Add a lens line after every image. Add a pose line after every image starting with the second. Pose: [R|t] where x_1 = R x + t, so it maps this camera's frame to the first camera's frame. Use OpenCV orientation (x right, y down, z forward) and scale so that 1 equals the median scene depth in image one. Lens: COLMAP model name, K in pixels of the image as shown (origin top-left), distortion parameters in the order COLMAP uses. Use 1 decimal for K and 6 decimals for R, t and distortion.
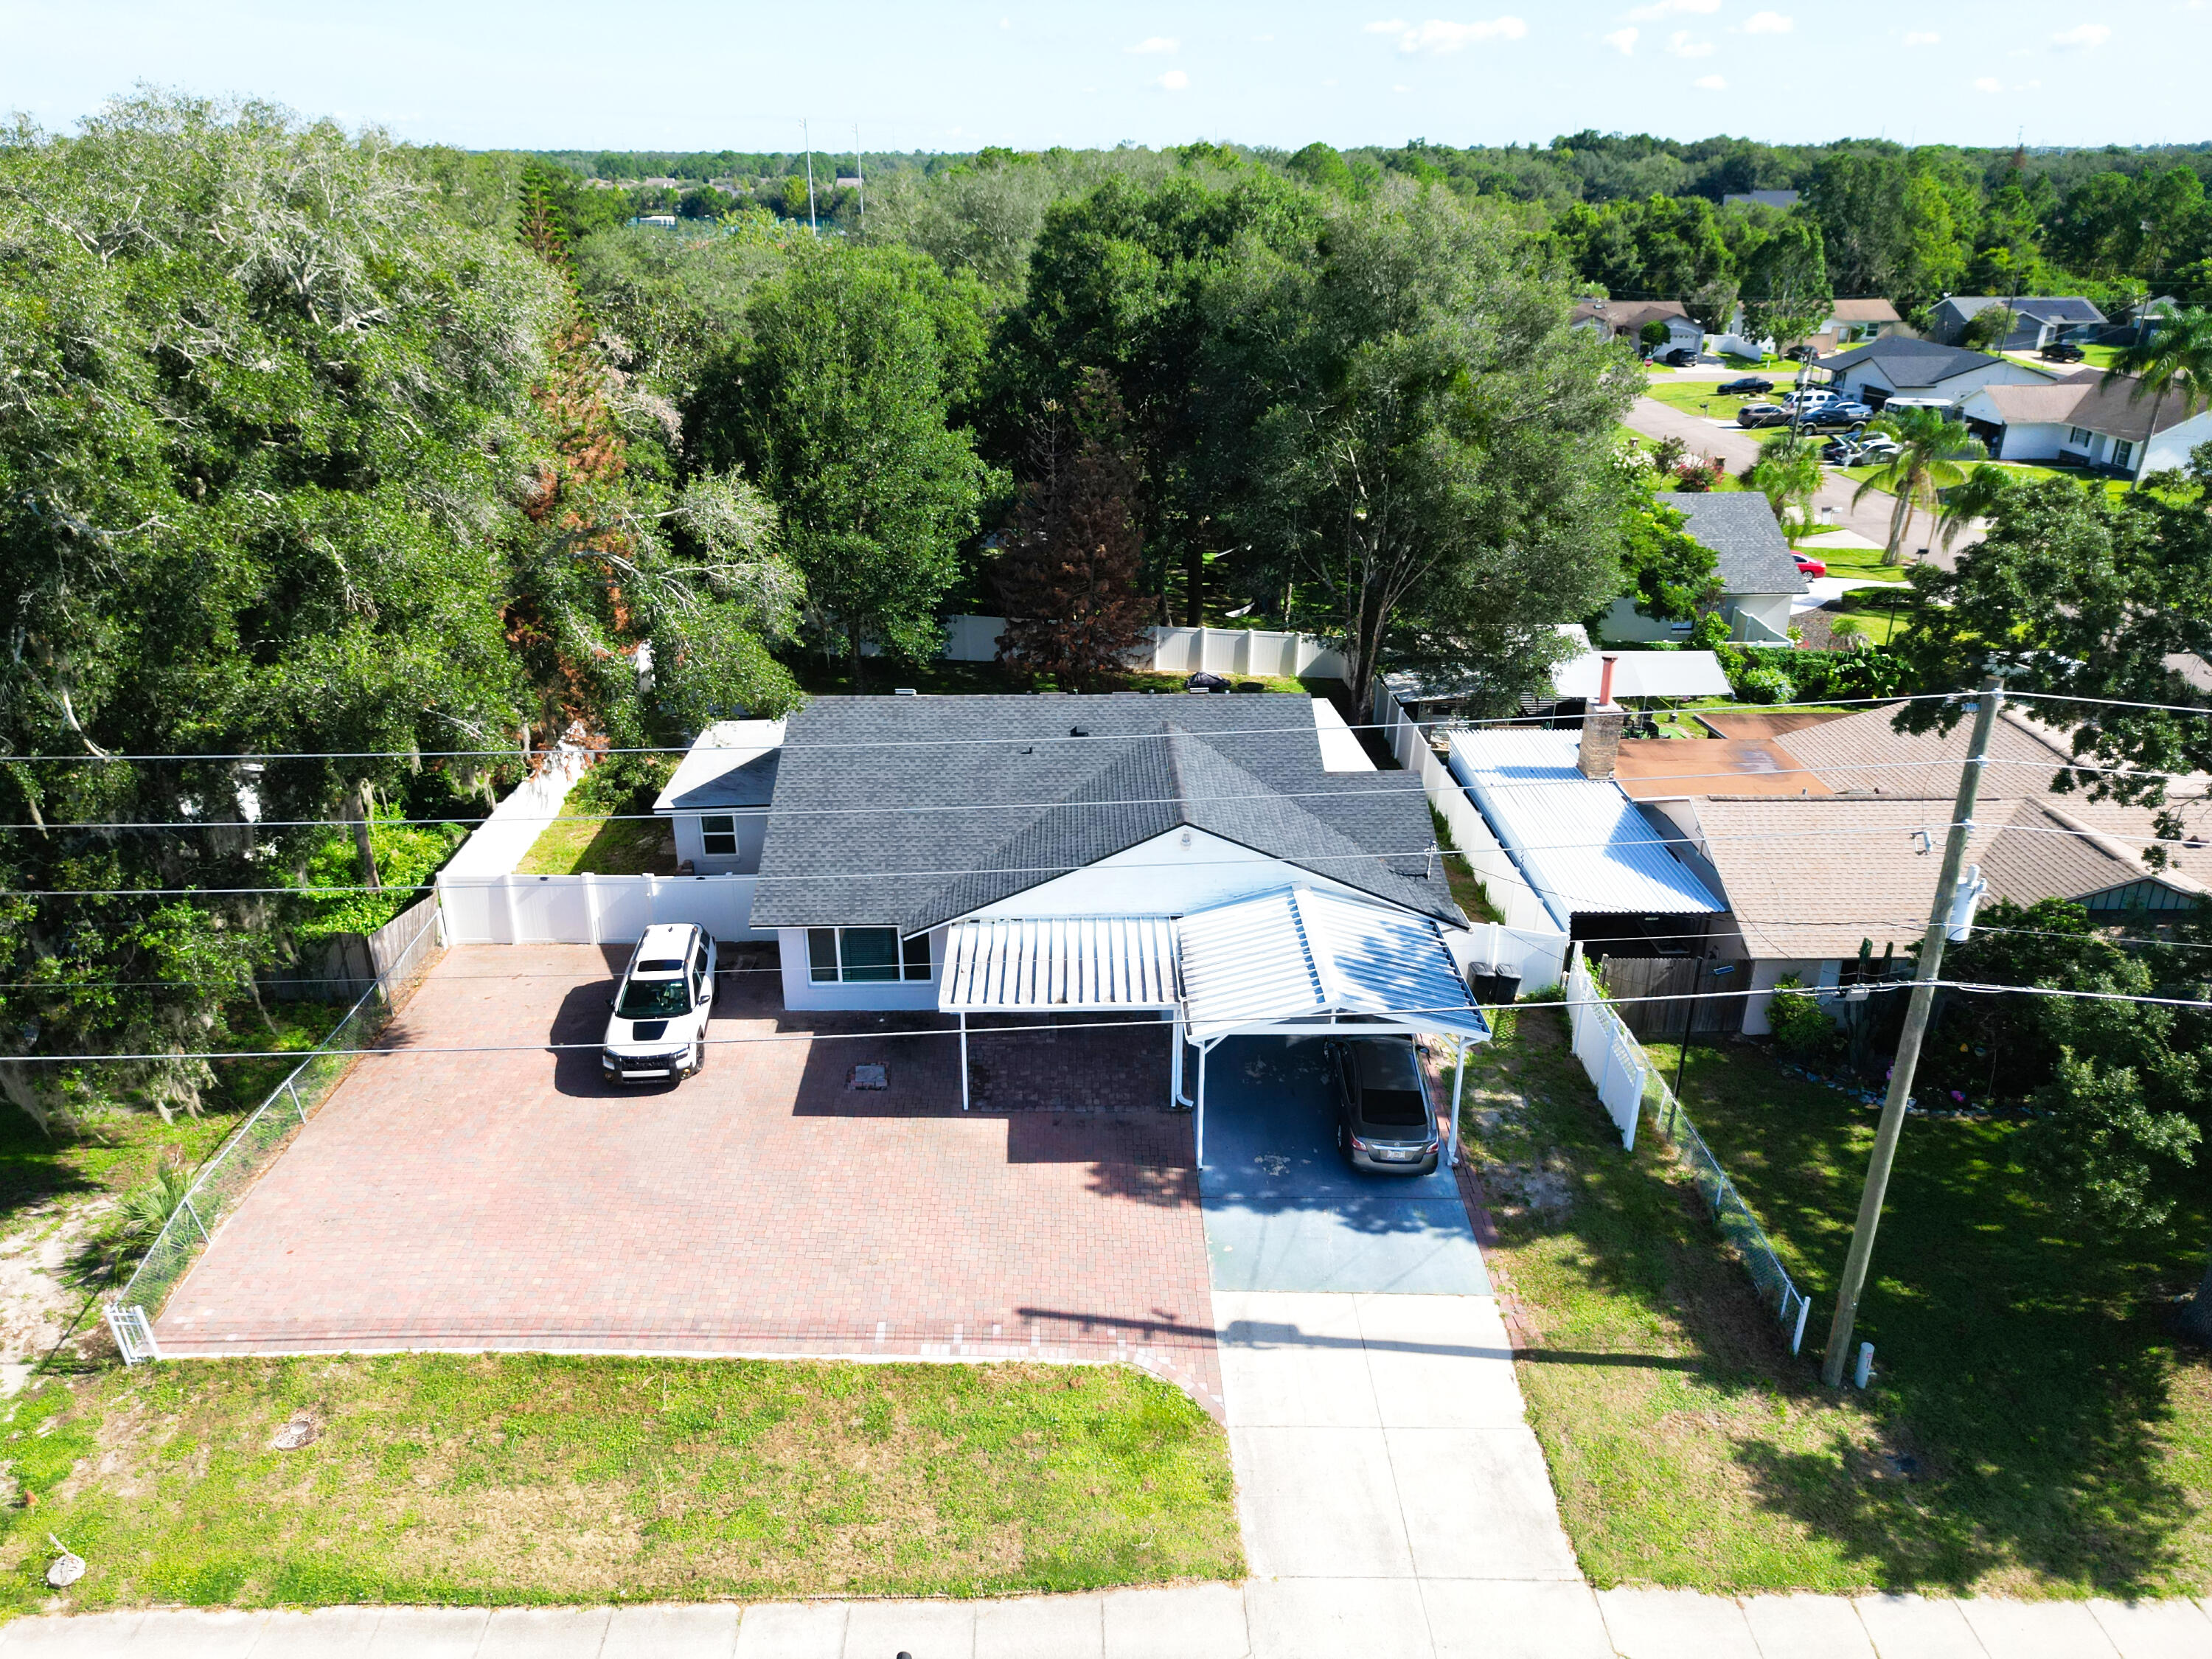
lens RADIAL K [[1545.0, 0, 1106.0], [0, 1545.0, 829.5], [0, 0, 1]] dist [0.054004, -0.052521]
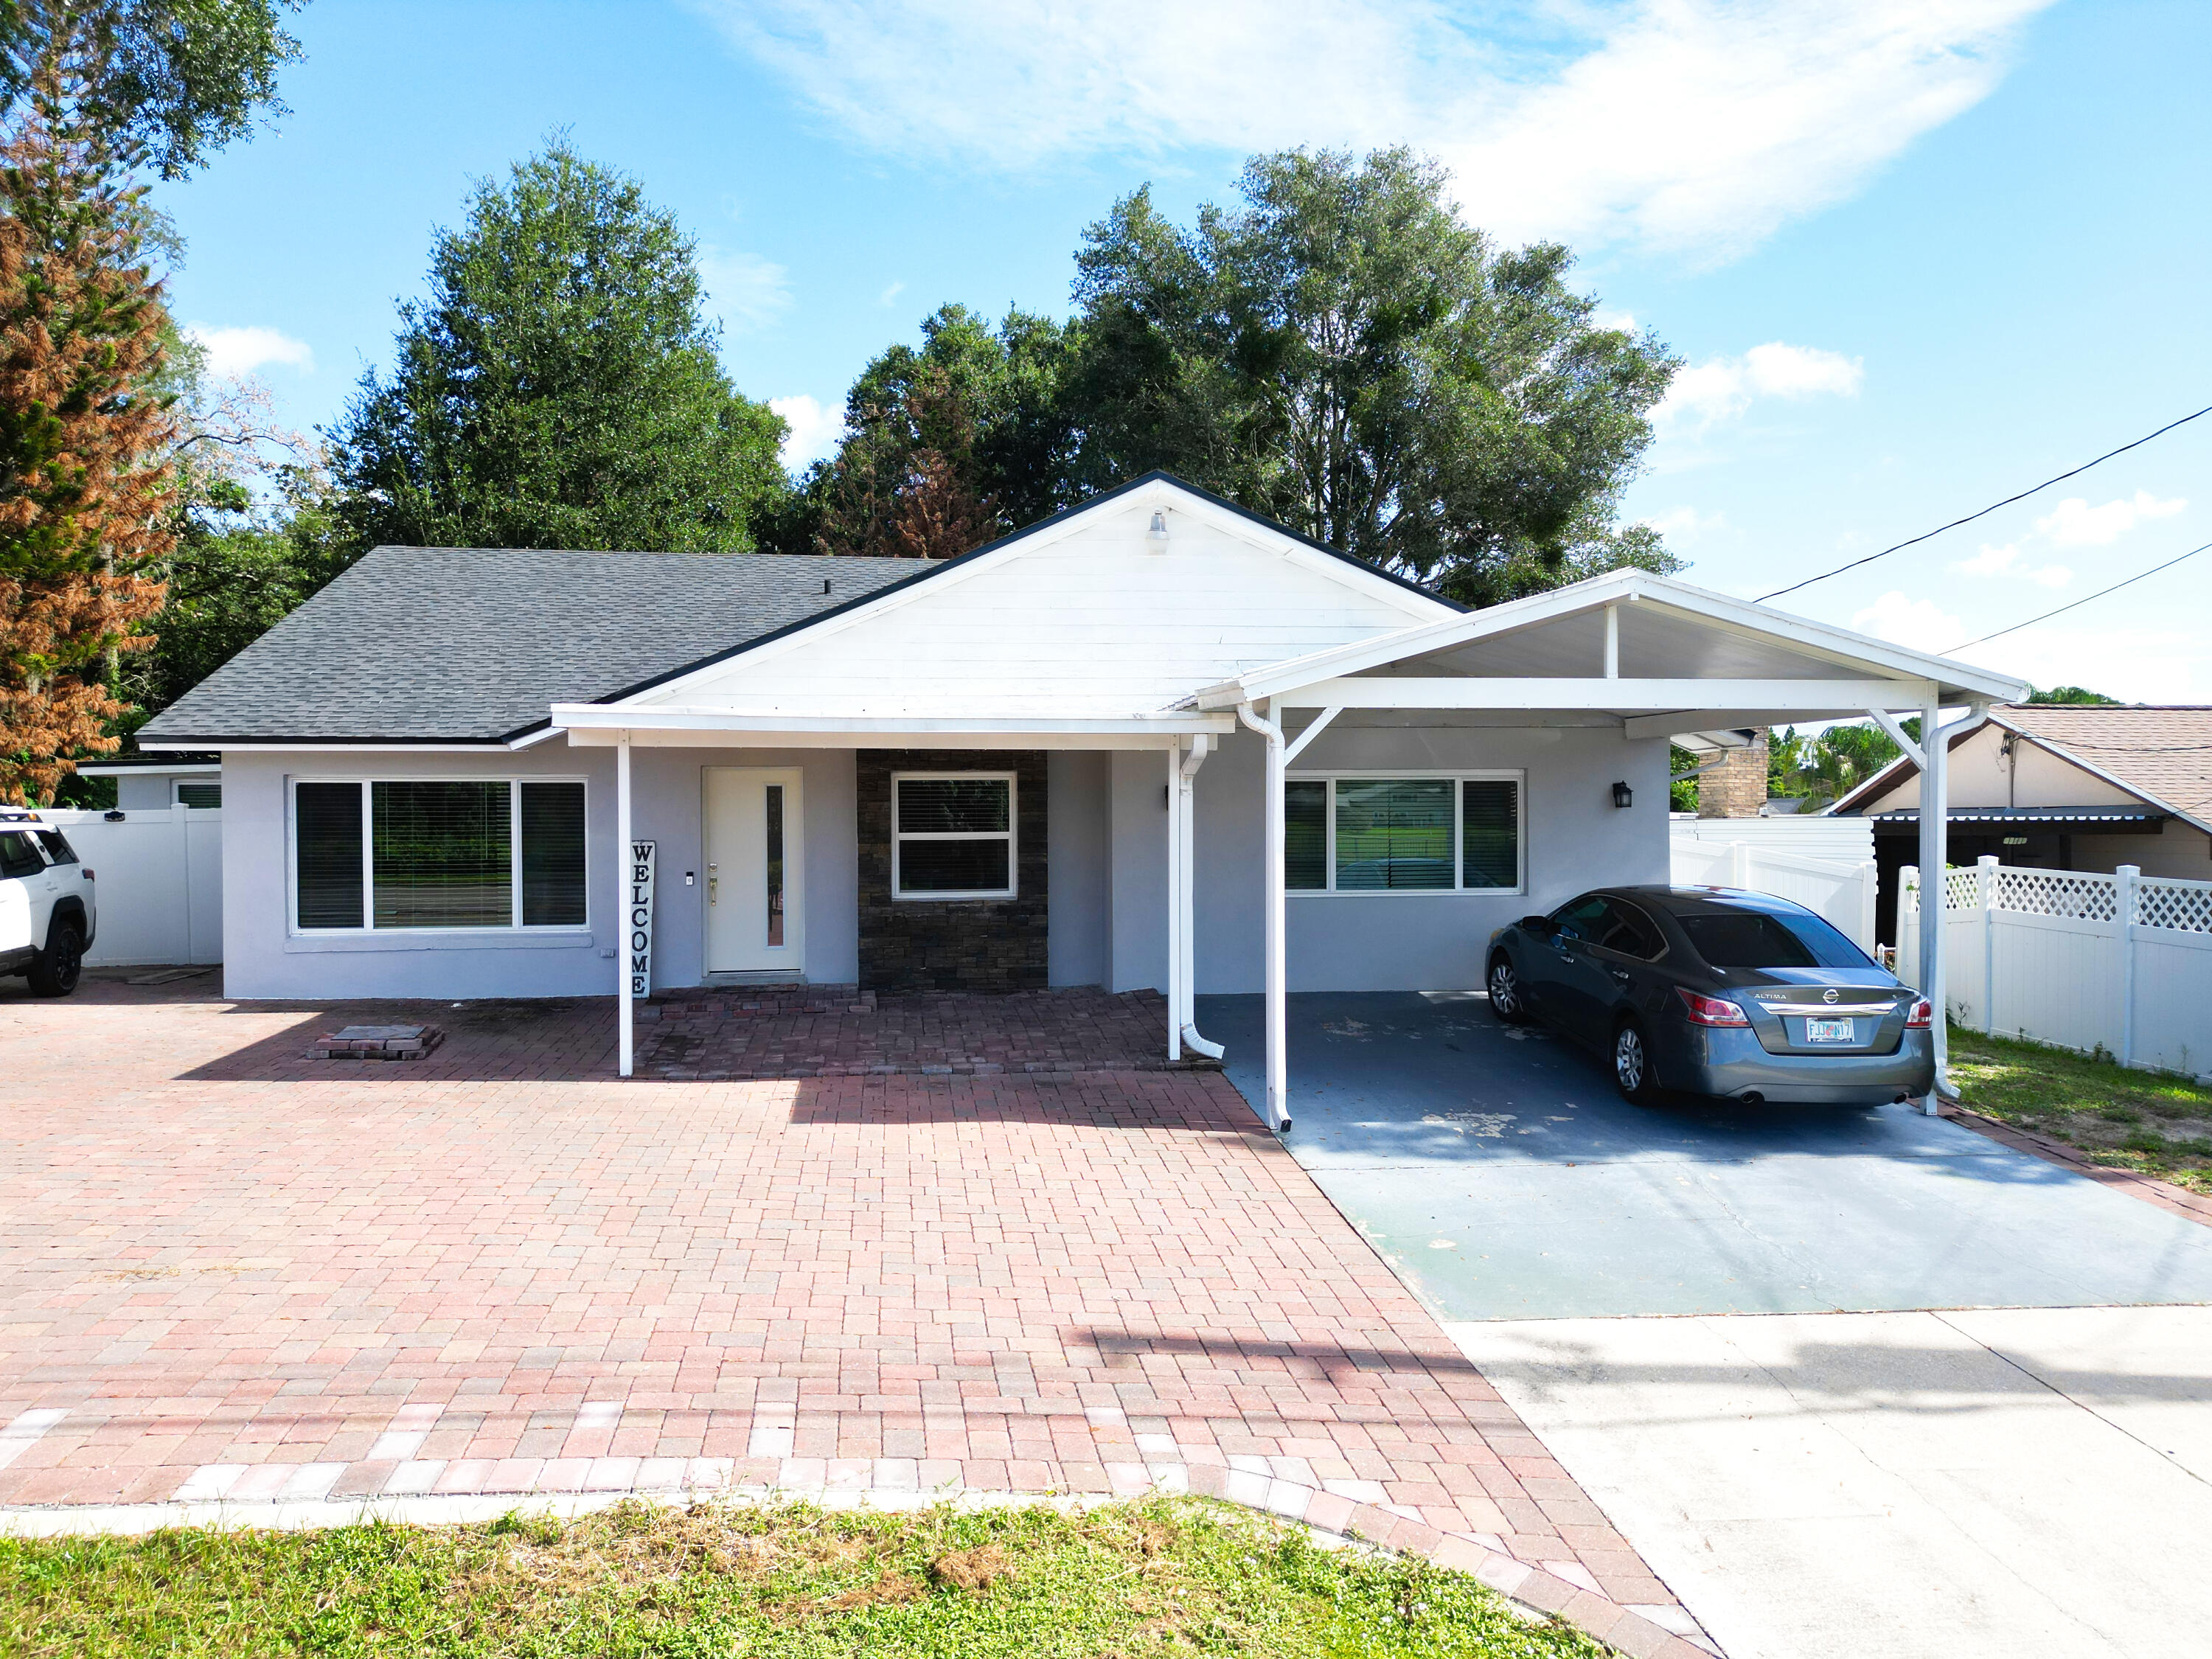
lens RADIAL K [[1545.0, 0, 1106.0], [0, 1545.0, 829.5], [0, 0, 1]] dist [0.054004, -0.052521]
pose [[0.993165, -0.006960, 0.116515, -0.017242], [0.051006, 0.923746, -0.379595, 0.244609], [-0.104988, 0.382943, 0.917787, 0.554315]]
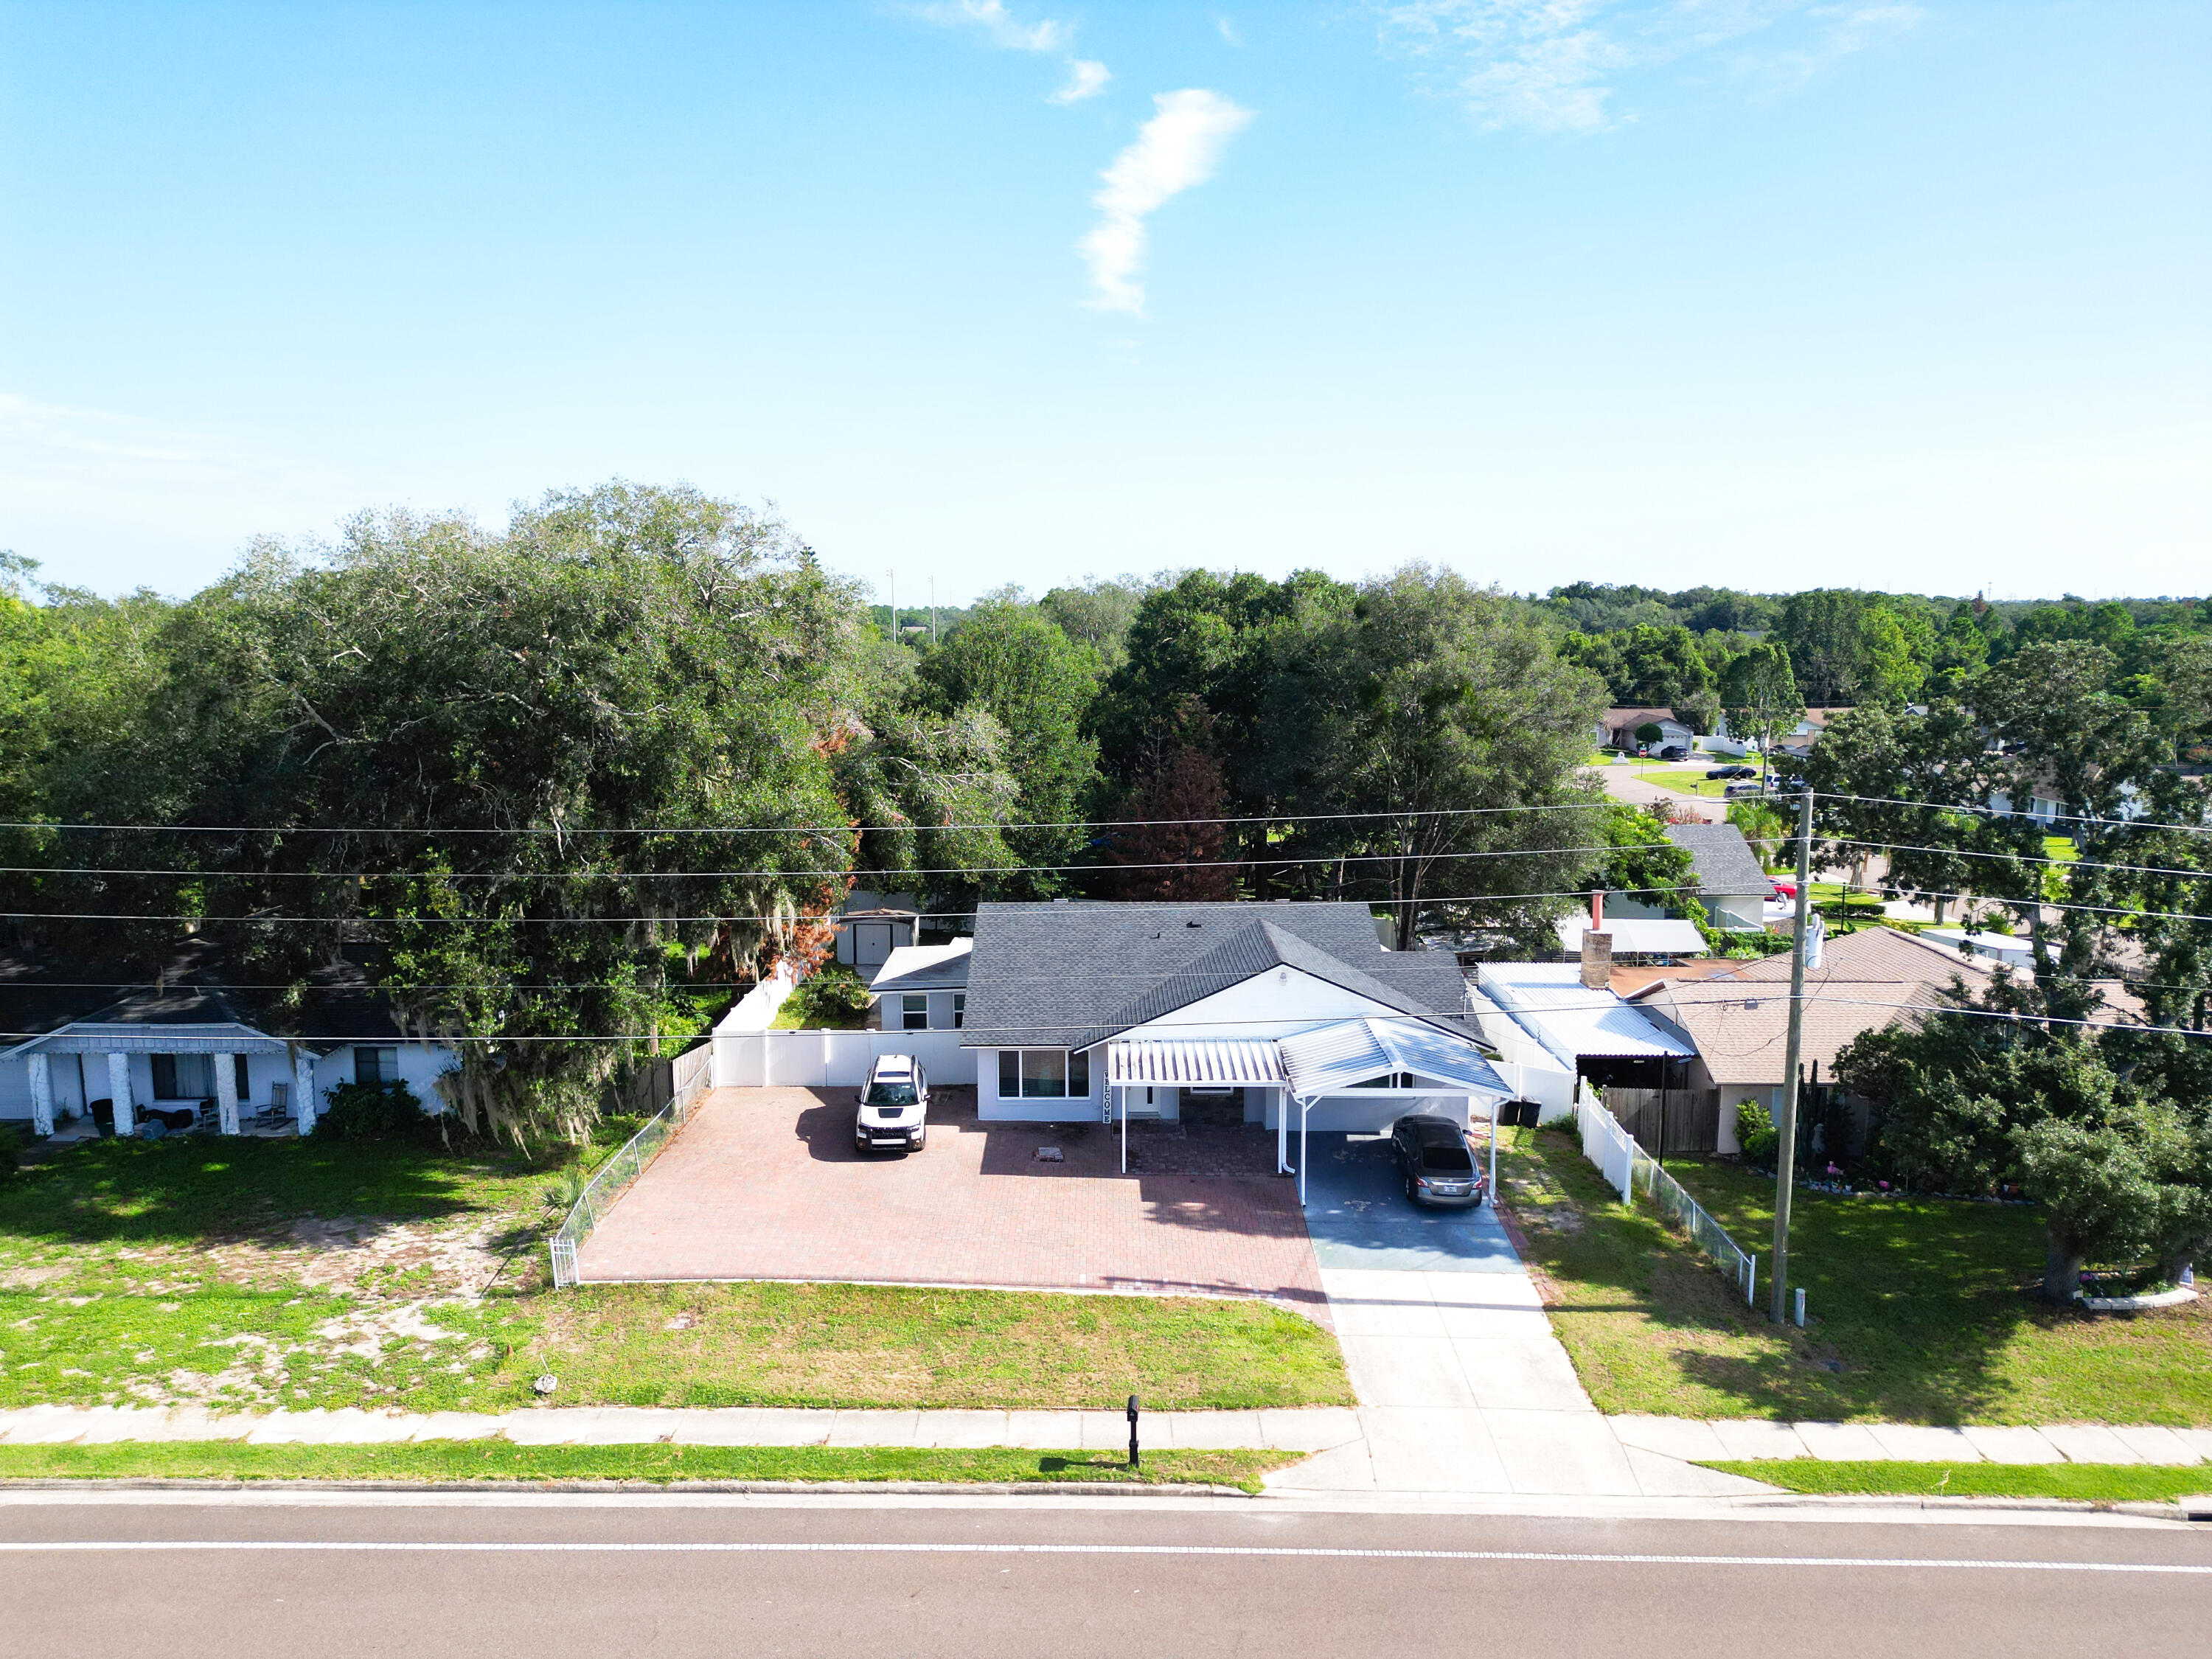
lens RADIAL K [[1545.0, 0, 1106.0], [0, 1545.0, 829.5], [0, 0, 1]] dist [0.054004, -0.052521]
pose [[0.999758, -0.001436, -0.021939, -0.068189], [-0.004454, 0.963951, -0.266041, 0.223288], [0.021531, 0.266075, 0.963712, -0.324933]]
